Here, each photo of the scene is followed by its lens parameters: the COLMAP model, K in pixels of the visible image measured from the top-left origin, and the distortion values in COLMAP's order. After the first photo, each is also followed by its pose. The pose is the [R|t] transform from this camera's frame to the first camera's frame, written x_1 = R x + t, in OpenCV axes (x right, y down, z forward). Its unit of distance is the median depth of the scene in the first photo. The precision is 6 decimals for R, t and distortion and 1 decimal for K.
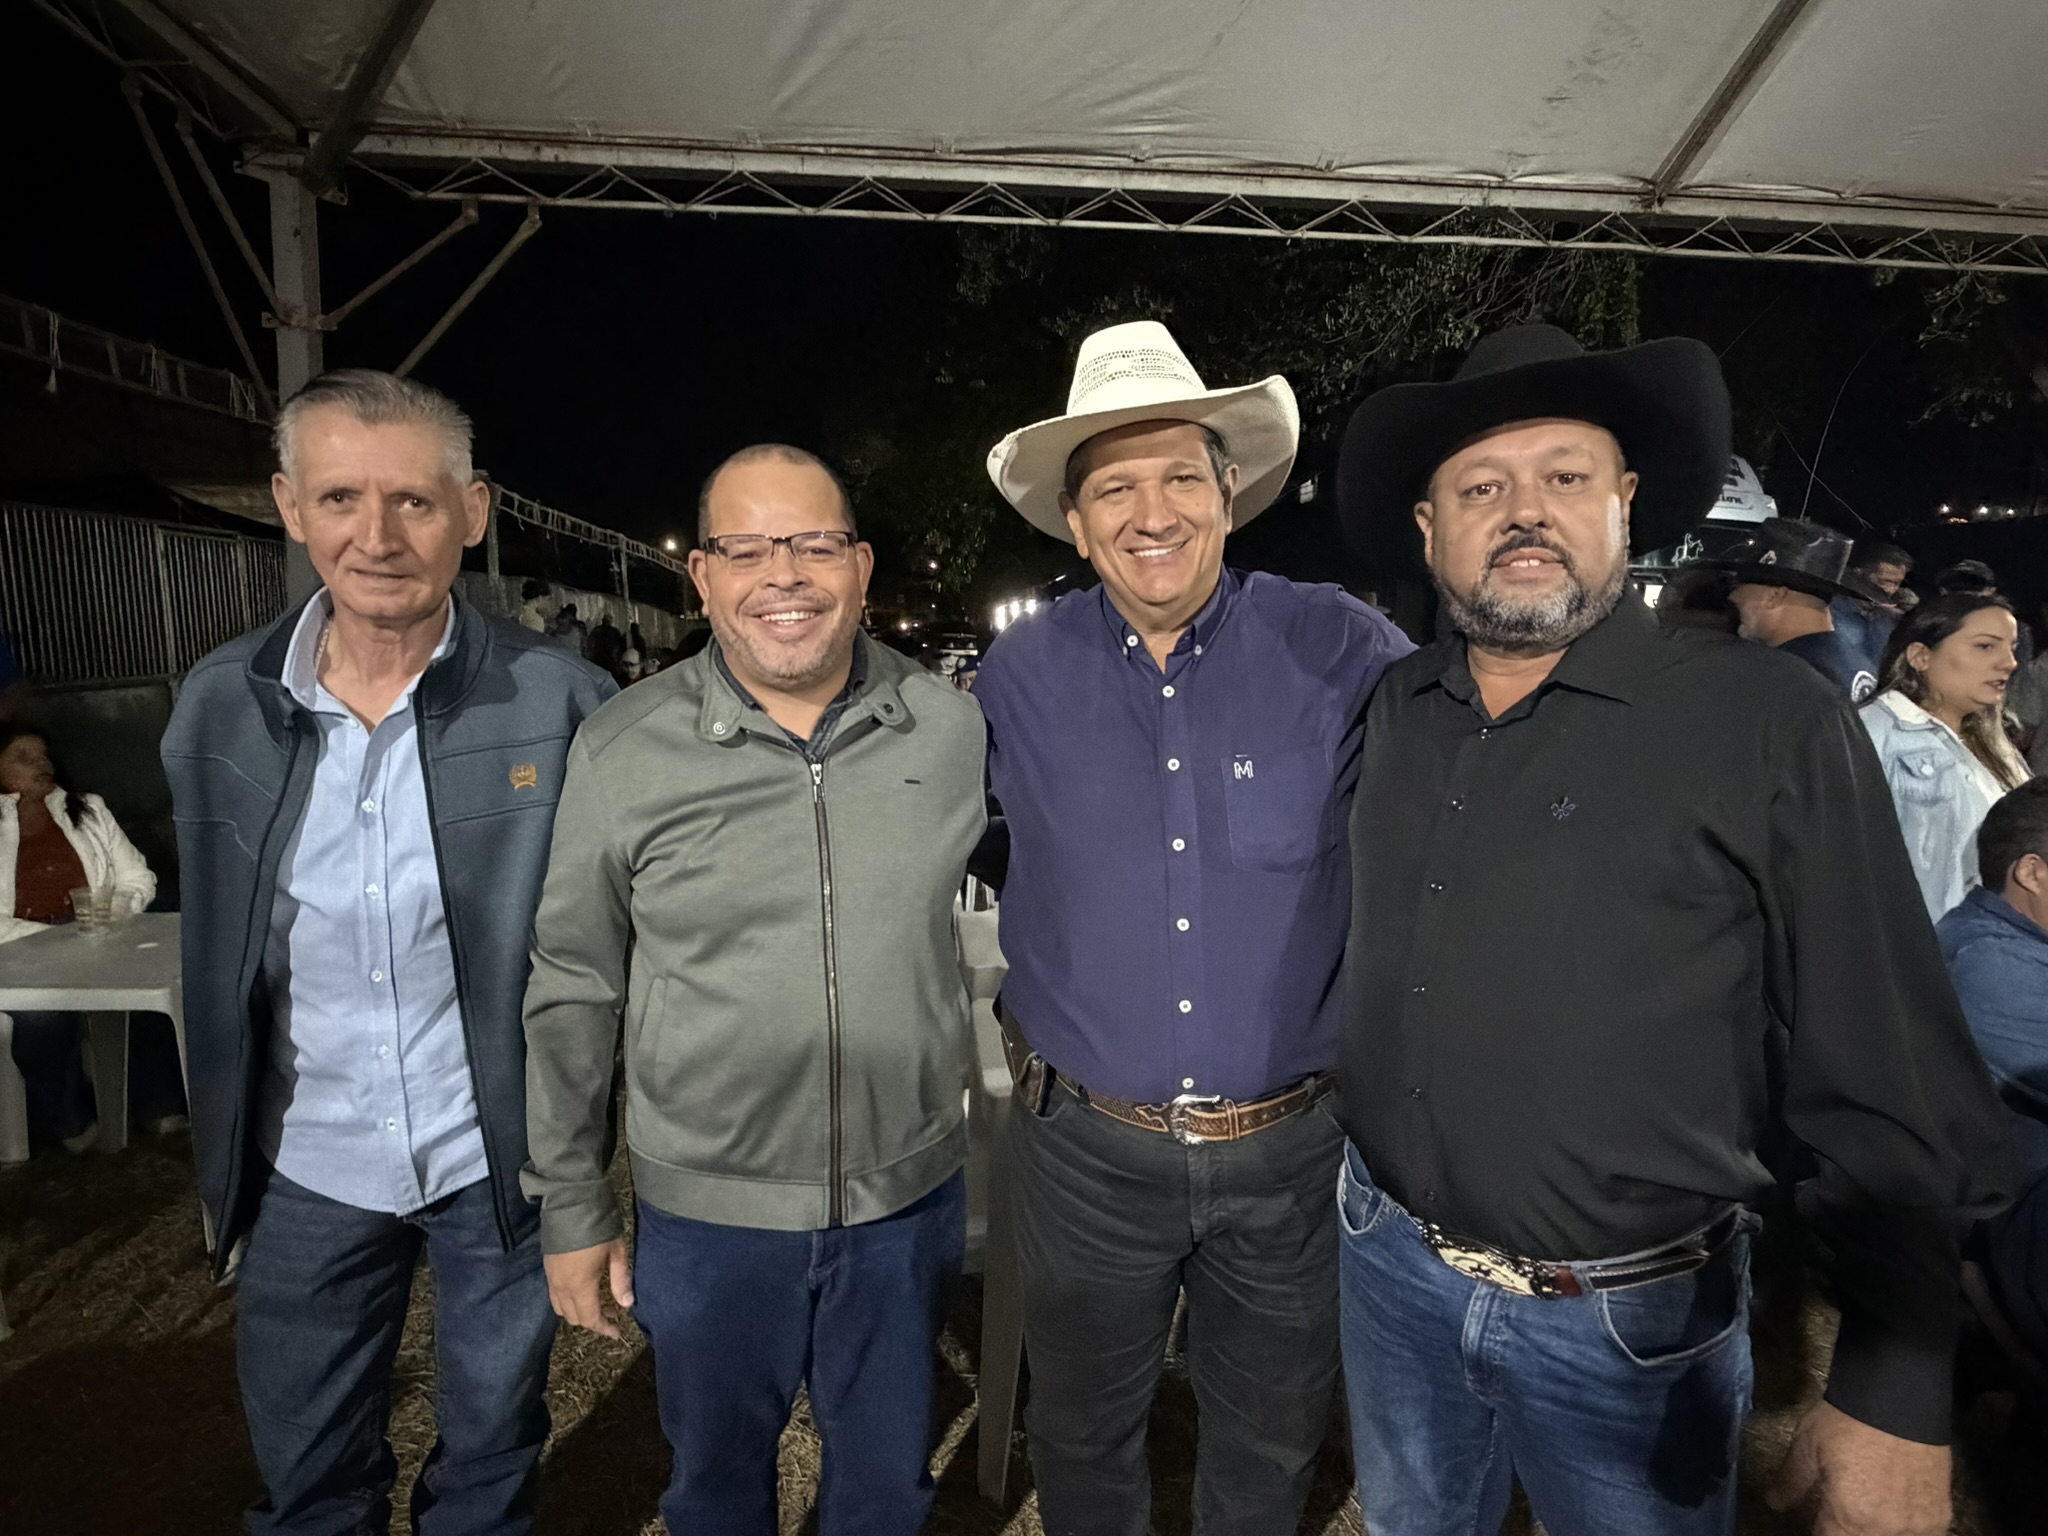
lens RADIAL K [[1081.2, 0, 1024.0], [0, 1081.2, 768.0], [0, 0, 1]] dist [0.003957, -0.000376]
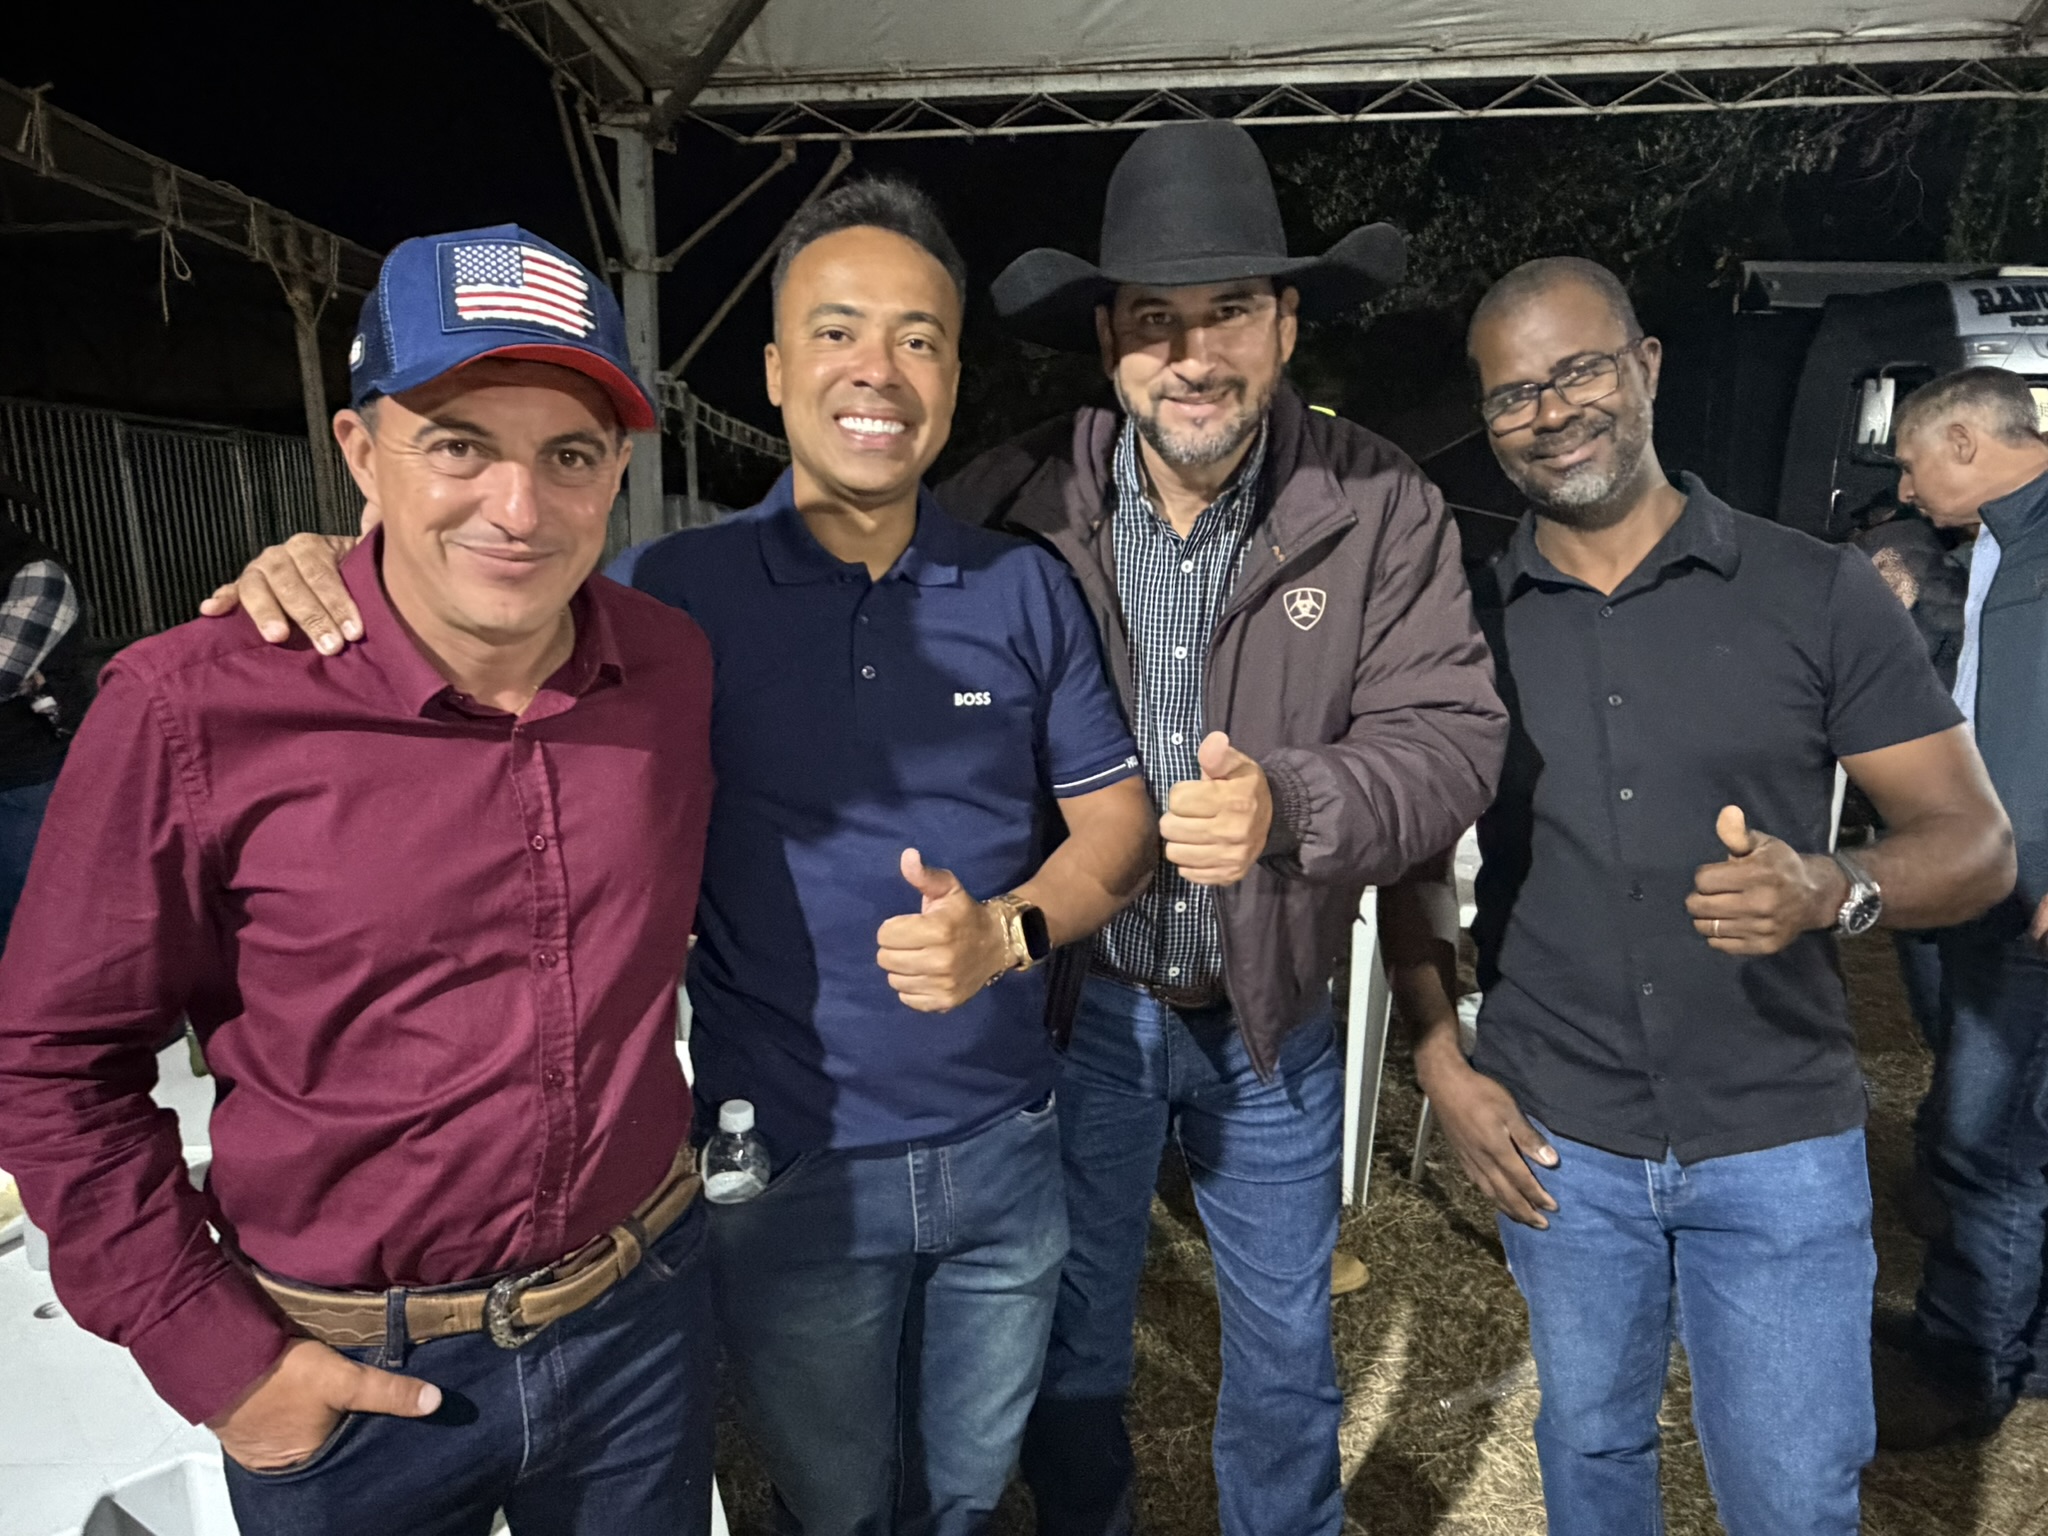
lens RADIAL K [[1358.8, 0, 1024.0], [0, 1358.8, 768.0], [0, 0, 1]] dist [0.000963, 0.002591]
pose [[0.989219, -0.000196, -0.146442, -0.087462], [0.005292, 0.999394, 0.034409, 0.045448], [0.146347, -0.034813, 0.988621, -0.302526]]
